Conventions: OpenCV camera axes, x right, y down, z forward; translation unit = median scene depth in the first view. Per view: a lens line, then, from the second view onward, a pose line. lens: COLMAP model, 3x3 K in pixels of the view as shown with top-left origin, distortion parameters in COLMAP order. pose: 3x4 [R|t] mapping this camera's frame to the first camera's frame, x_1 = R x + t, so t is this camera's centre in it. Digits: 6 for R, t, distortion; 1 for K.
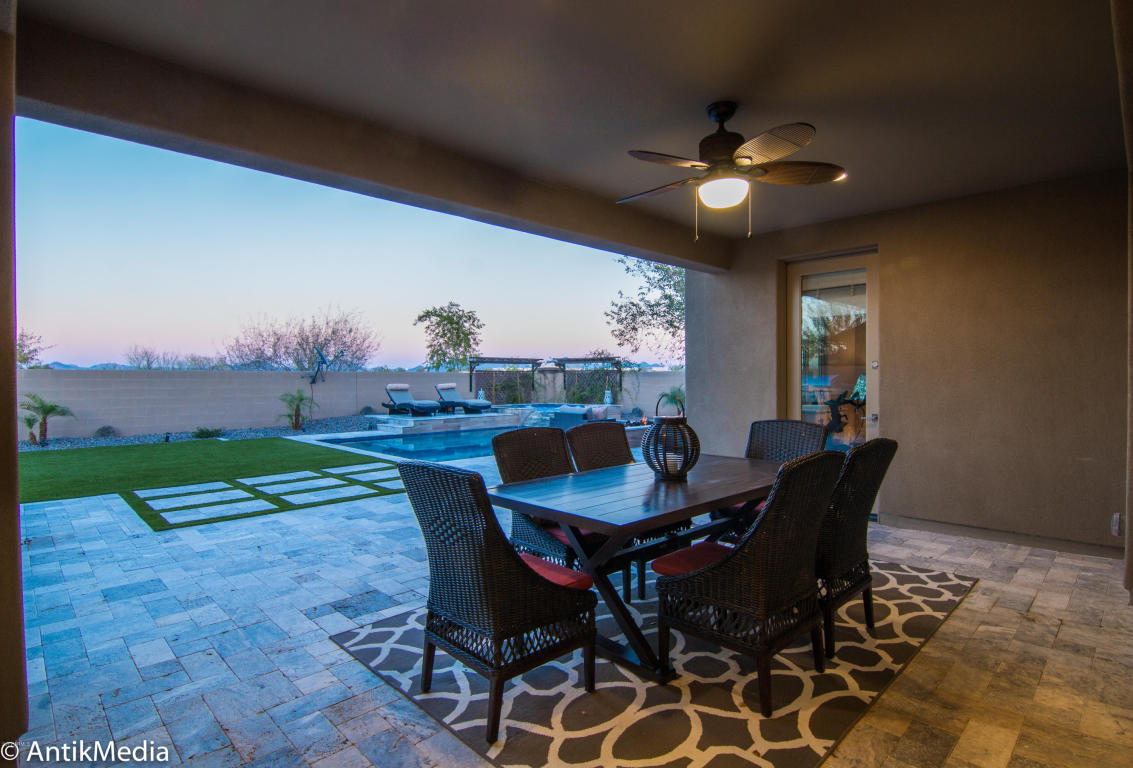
lens RADIAL K [[565.2, 0, 566.5], [0, 565.2, 384.0], [0, 0, 1]] dist [-0.000093, -0.000005]
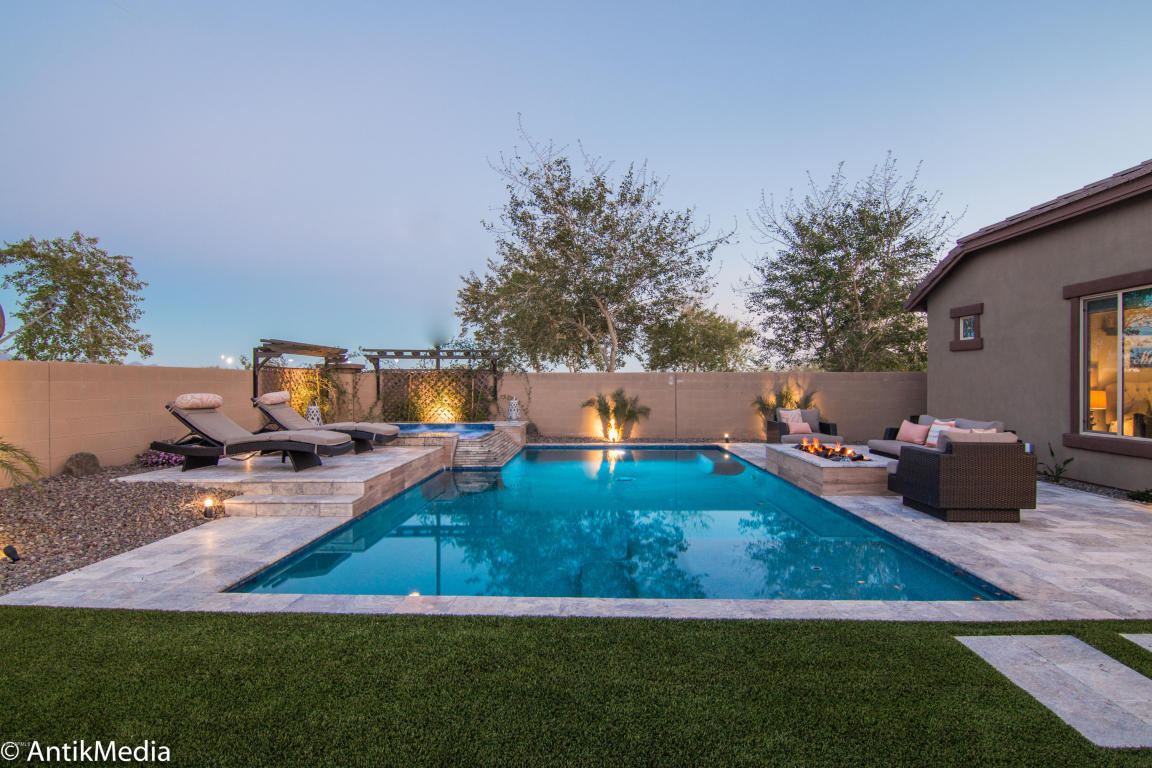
lens RADIAL K [[600.9, 0, 576.0], [0, 600.9, 384.0], [0, 0, 1]] dist [-0.002198, -0.000885]
pose [[0.720432, -0.001433, 0.693524, -0.312156], [0.003874, 0.999991, -0.001958, -0.004669], [-0.693515, 0.004097, 0.720431, 0.354343]]
